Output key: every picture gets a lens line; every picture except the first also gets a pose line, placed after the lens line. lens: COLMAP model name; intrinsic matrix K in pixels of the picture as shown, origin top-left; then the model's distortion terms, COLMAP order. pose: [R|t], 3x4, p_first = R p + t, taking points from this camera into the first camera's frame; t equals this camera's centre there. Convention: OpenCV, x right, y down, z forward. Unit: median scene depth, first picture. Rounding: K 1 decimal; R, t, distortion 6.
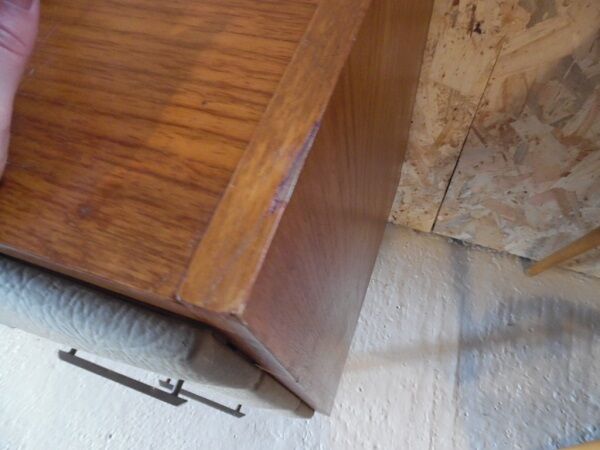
lens RADIAL K [[423.9, 0, 296.5], [0, 423.9, 223.6], [0, 0, 1]] dist [-0.001135, 0.004553]
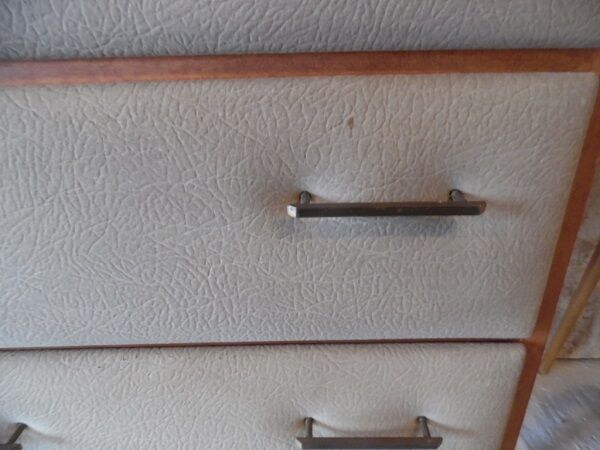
lens RADIAL K [[423.9, 0, 308.4], [0, 423.9, 234.7], [0, 0, 1]] dist [-0.001135, 0.004553]
pose [[0.936802, -0.065362, 0.343700, -0.344231], [0.263659, 0.777638, -0.570756, 0.339717], [-0.229969, 0.625305, 0.745727, 0.209765]]
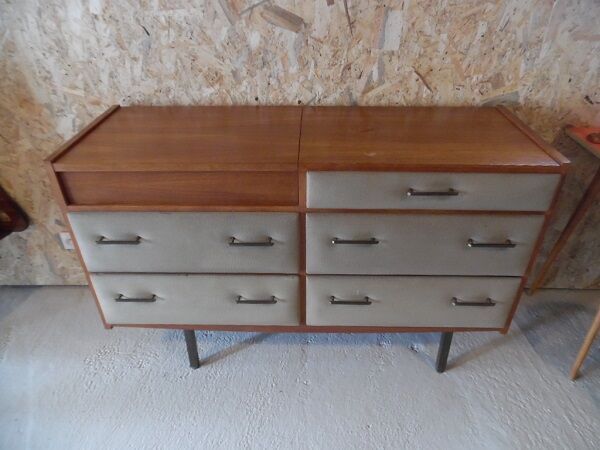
lens RADIAL K [[423.9, 0, 301.6], [0, 423.9, 221.4], [0, 0, 1]] dist [-0.001135, 0.004553]
pose [[0.944582, -0.081351, 0.318036, -1.190903], [0.232531, 0.849661, -0.473292, 0.594520], [-0.231720, 0.521016, 0.821491, -0.601449]]
